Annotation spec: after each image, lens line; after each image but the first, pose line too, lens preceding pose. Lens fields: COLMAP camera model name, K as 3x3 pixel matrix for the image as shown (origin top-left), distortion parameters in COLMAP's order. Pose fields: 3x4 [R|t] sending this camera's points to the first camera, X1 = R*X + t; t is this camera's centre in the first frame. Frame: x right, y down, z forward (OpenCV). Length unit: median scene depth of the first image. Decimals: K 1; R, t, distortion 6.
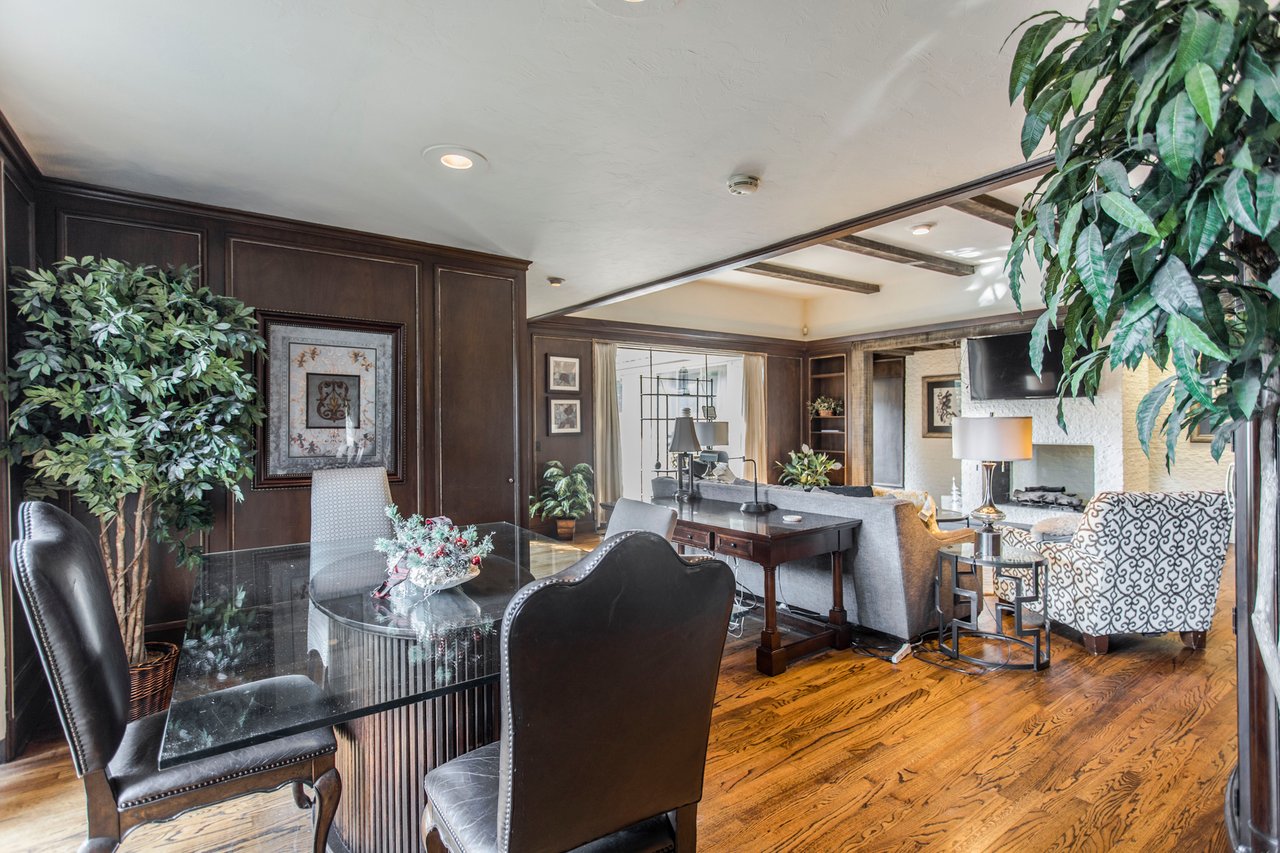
lens RADIAL K [[610.4, 0, 643.7], [0, 610.4, 422.6], [0, 0, 1]] dist [0.001783, 0.002192]
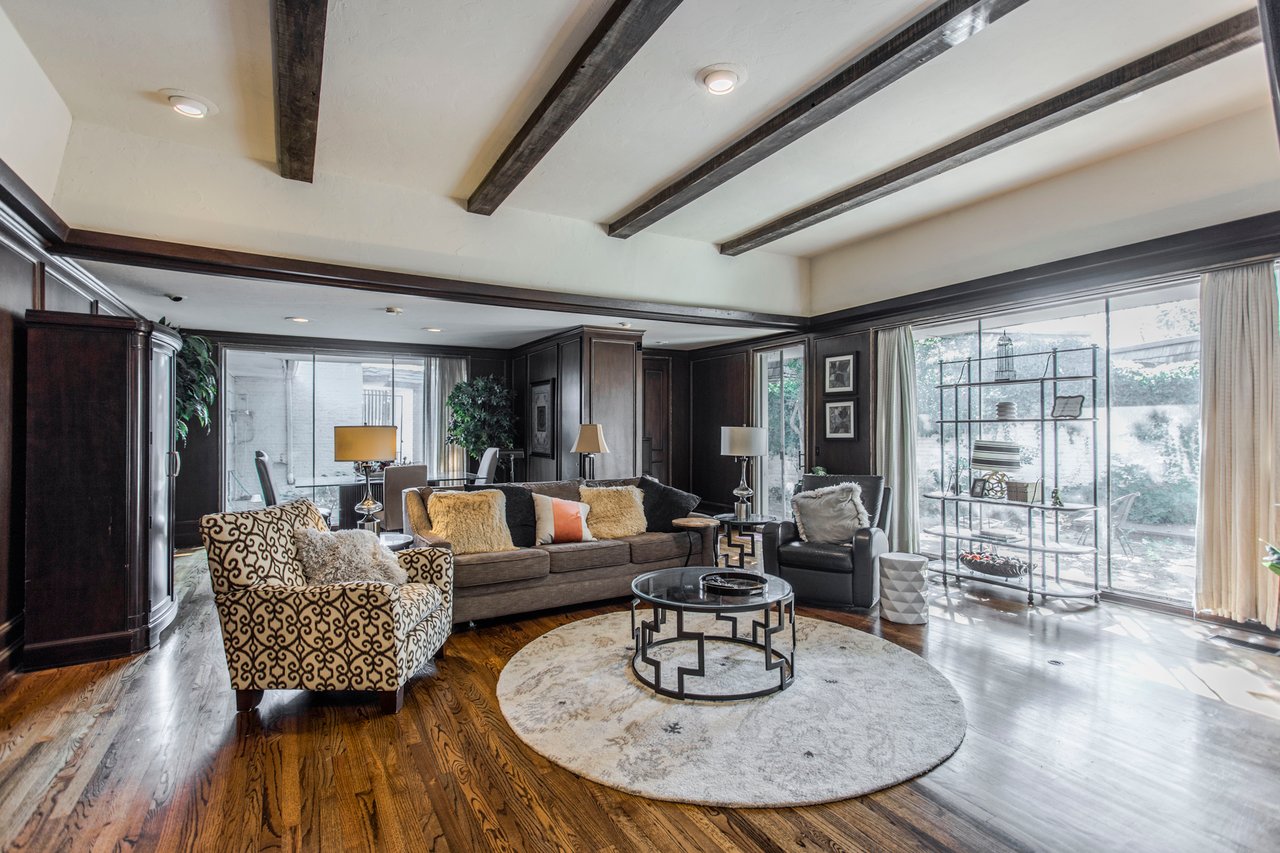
lens RADIAL K [[610.4, 0, 639.8], [0, 610.4, 423.8], [0, 0, 1]] dist [0.001783, 0.002192]
pose [[-0.098099, -0.005819, -0.995160, 0.774481], [0.005900, 0.999962, -0.006428, -0.000581], [0.995159, -0.006502, -0.098061, 0.746233]]
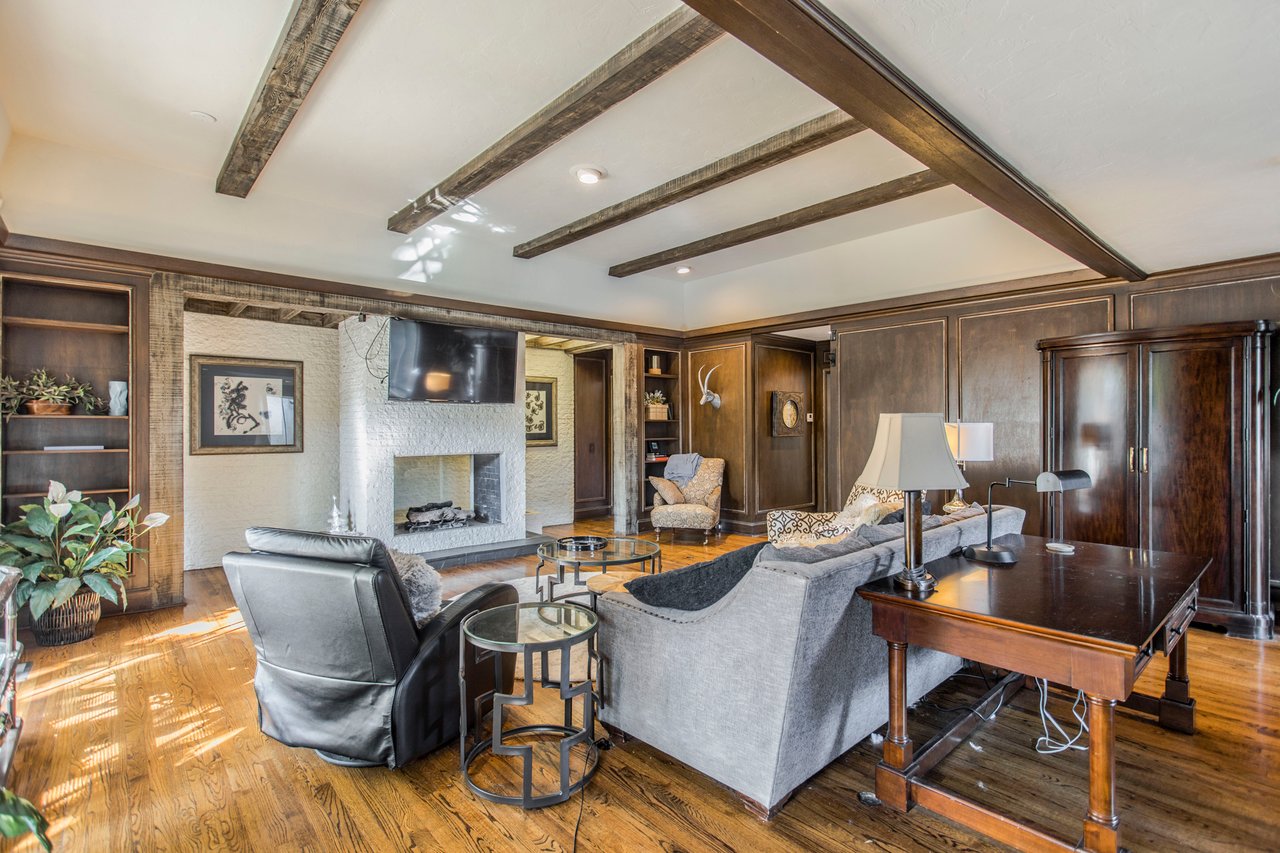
lens RADIAL K [[610.4, 0, 647.5], [0, 610.4, 427.3], [0, 0, 1]] dist [0.001783, 0.002192]
pose [[-0.114447, 0.007461, 0.993401, -0.239967], [0.001700, 0.999972, -0.007314, 0.002835], [-0.993428, 0.000852, -0.114457, 0.773883]]
